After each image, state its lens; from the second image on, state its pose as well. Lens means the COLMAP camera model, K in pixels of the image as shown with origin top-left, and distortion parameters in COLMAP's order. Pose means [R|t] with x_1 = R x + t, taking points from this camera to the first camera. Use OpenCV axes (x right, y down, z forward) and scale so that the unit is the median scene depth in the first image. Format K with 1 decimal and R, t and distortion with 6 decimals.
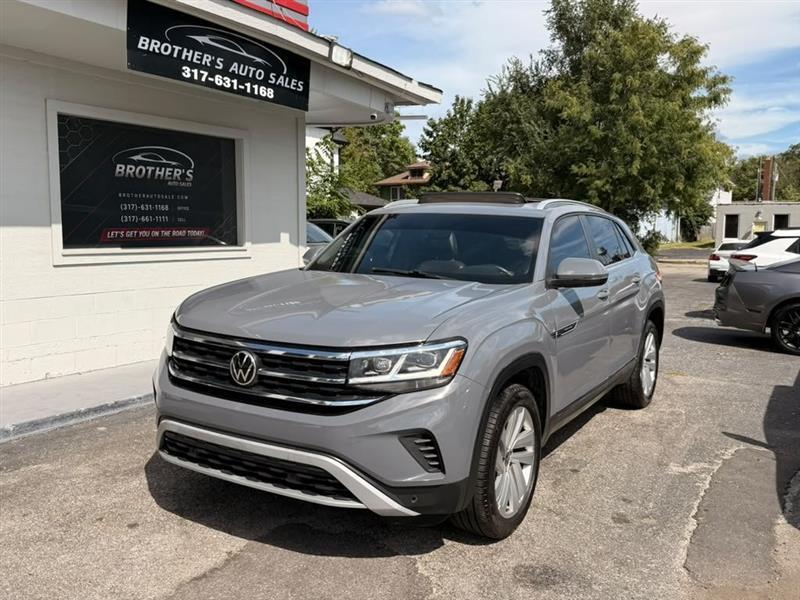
lens RADIAL K [[698.2, 0, 396.2], [0, 698.2, 299.4], [0, 0, 1]] dist [0.107791, -0.231981]
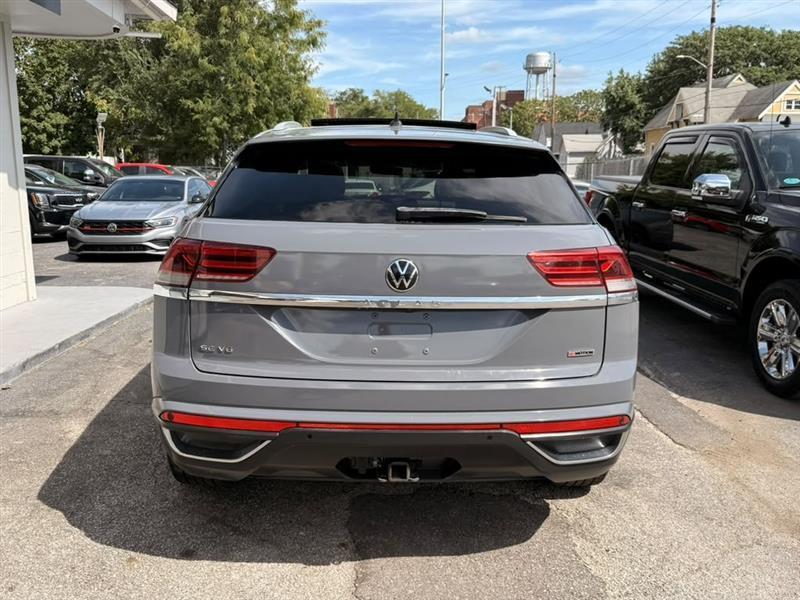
lens RADIAL K [[703.0, 0, 394.8], [0, 703.0, 297.9], [0, 0, 1]] dist [0.068142, -0.125981]
pose [[0.832028, -0.108701, 0.543980, -0.306805], [0.063688, 0.992847, 0.100984, -0.011616], [-0.551066, -0.049376, 0.833000, 0.127796]]
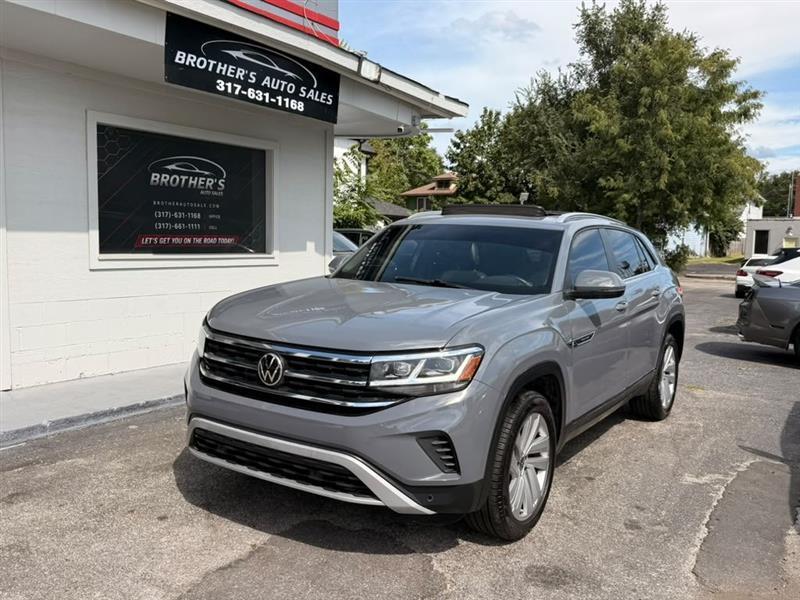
lens RADIAL K [[697.1, 0, 398.5], [0, 697.1, 302.9], [0, 0, 1]] dist [0.107355, -0.231079]
pose [[0.999319, 0.018060, -0.032182, 0.002891], [-0.018365, 0.999789, -0.009185, 0.002044], [0.032009, 0.009769, 0.999440, -0.020794]]
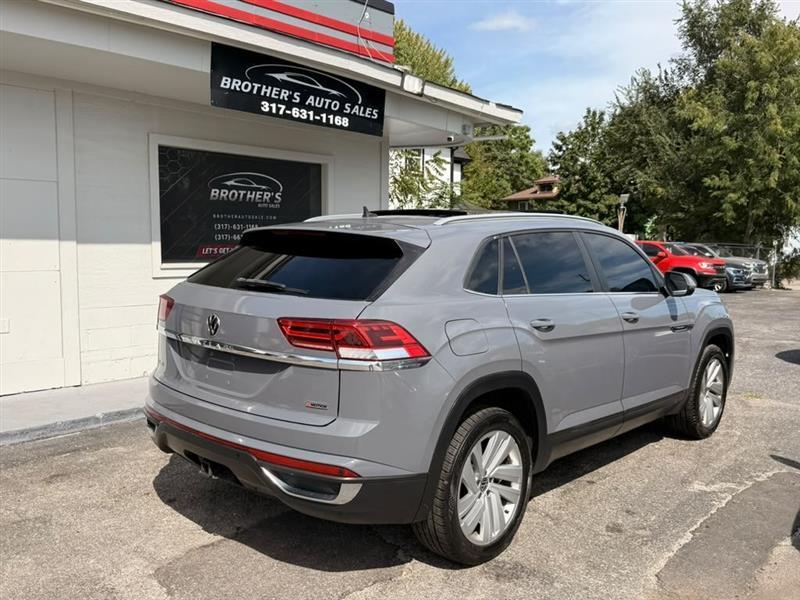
lens RADIAL K [[695.4, 0, 396.2], [0, 695.4, 298.9], [0, 0, 1]] dist [0.126657, -0.270846]
pose [[0.981926, 0.014793, -0.188687, 0.108669], [-0.018935, 0.999617, -0.020170, 0.001733], [0.188317, 0.023378, 0.981830, -0.043501]]
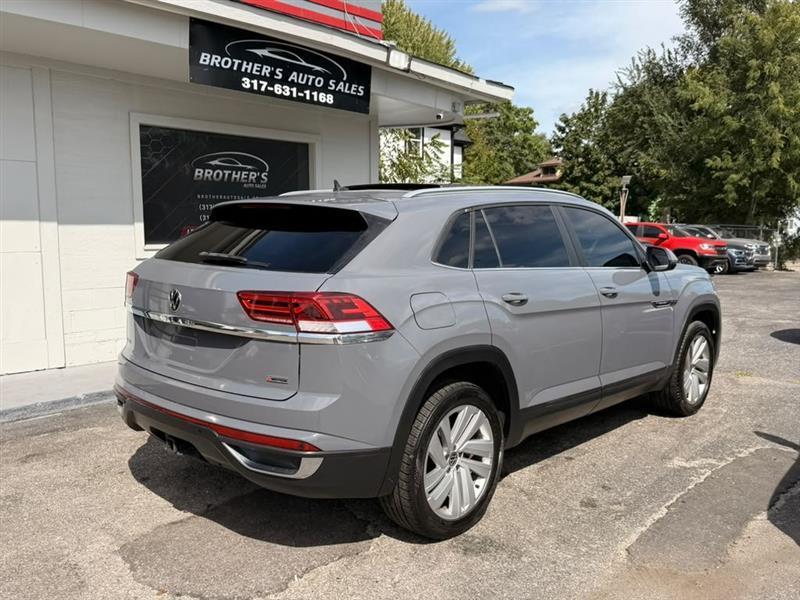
lens RADIAL K [[696.3, 0, 397.4], [0, 696.3, 304.7], [0, 0, 1]] dist [0.125521, -0.282763]
pose [[0.981087, 0.013170, -0.193118, 0.133785], [-0.011757, 0.999895, 0.008461, 0.009961], [0.193210, -0.006030, 0.981139, -0.029727]]
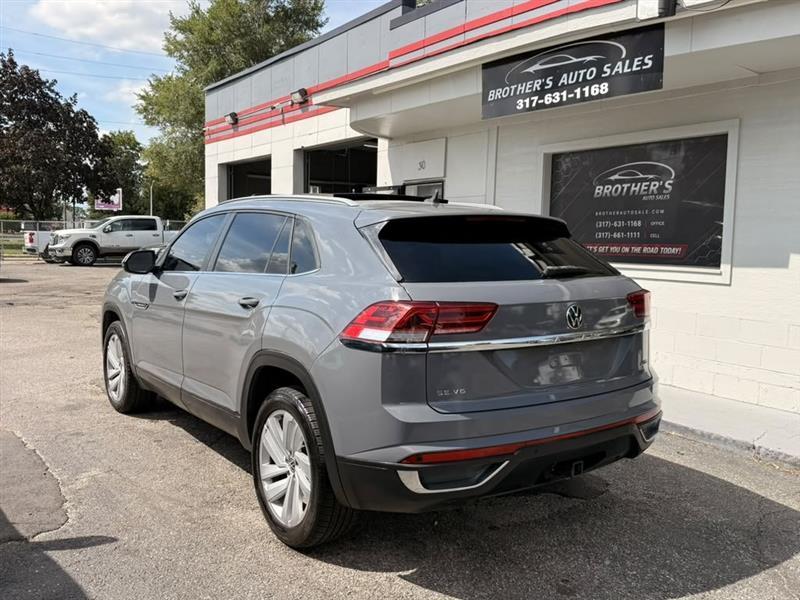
lens RADIAL K [[699.8, 0, 397.0], [0, 699.8, 291.2], [0, 0, 1]] dist [0.100282, -0.200088]
pose [[-0.379271, 0.050401, -0.923912, 0.753087], [-0.125440, 0.986496, 0.105308, -0.105420], [0.916743, 0.155836, -0.367827, 1.140832]]
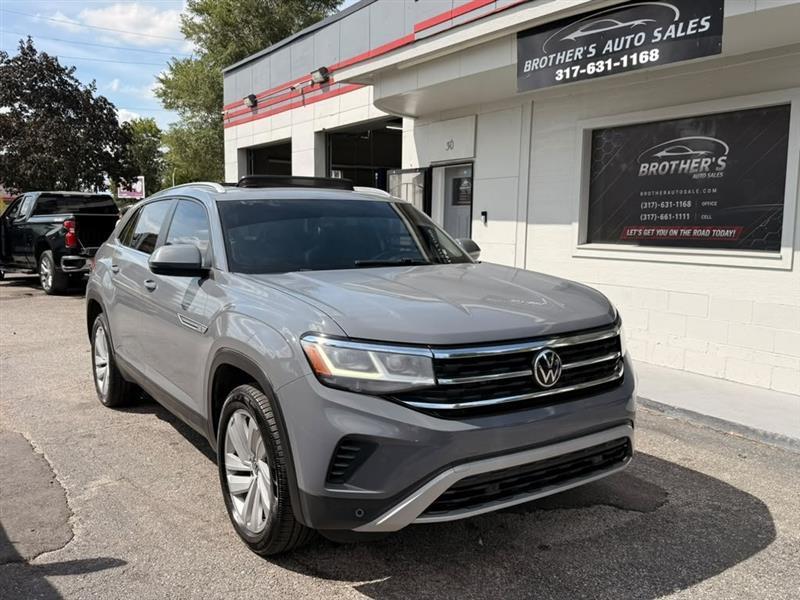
lens RADIAL K [[704.5, 0, 400.9], [0, 704.5, 302.1], [0, 0, 1]] dist [0.078120, -0.162854]
pose [[-0.403862, 0.086295, -0.910741, 0.700953], [-0.113974, 0.983038, 0.143686, -0.102038], [0.907692, 0.161831, -0.387176, 1.109907]]
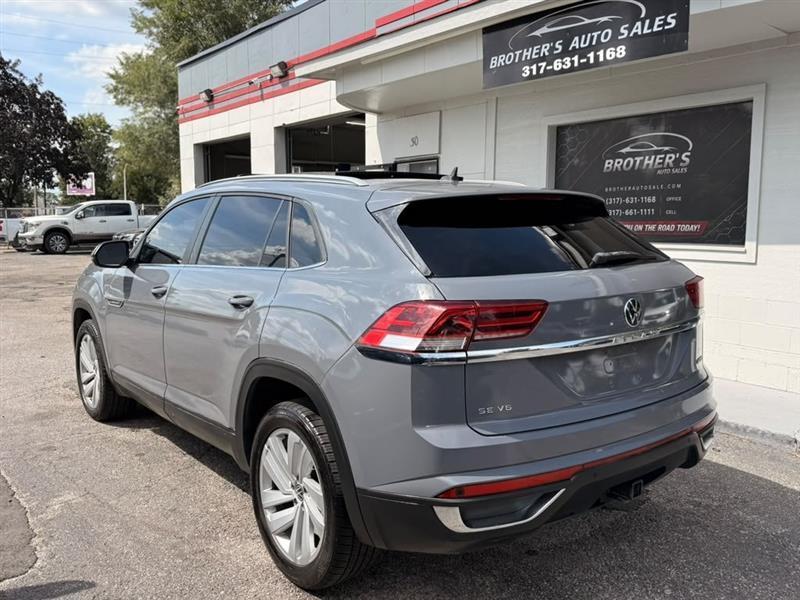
lens RADIAL K [[703.6, 0, 406.4], [0, 703.6, 297.8], [0, 0, 1]] dist [0.052031, -0.092005]
pose [[-0.341435, 0.093891, -0.935204, 0.691110], [-0.107131, 0.984626, 0.137965, -0.103421], [0.933780, 0.147296, -0.326127, 1.089316]]
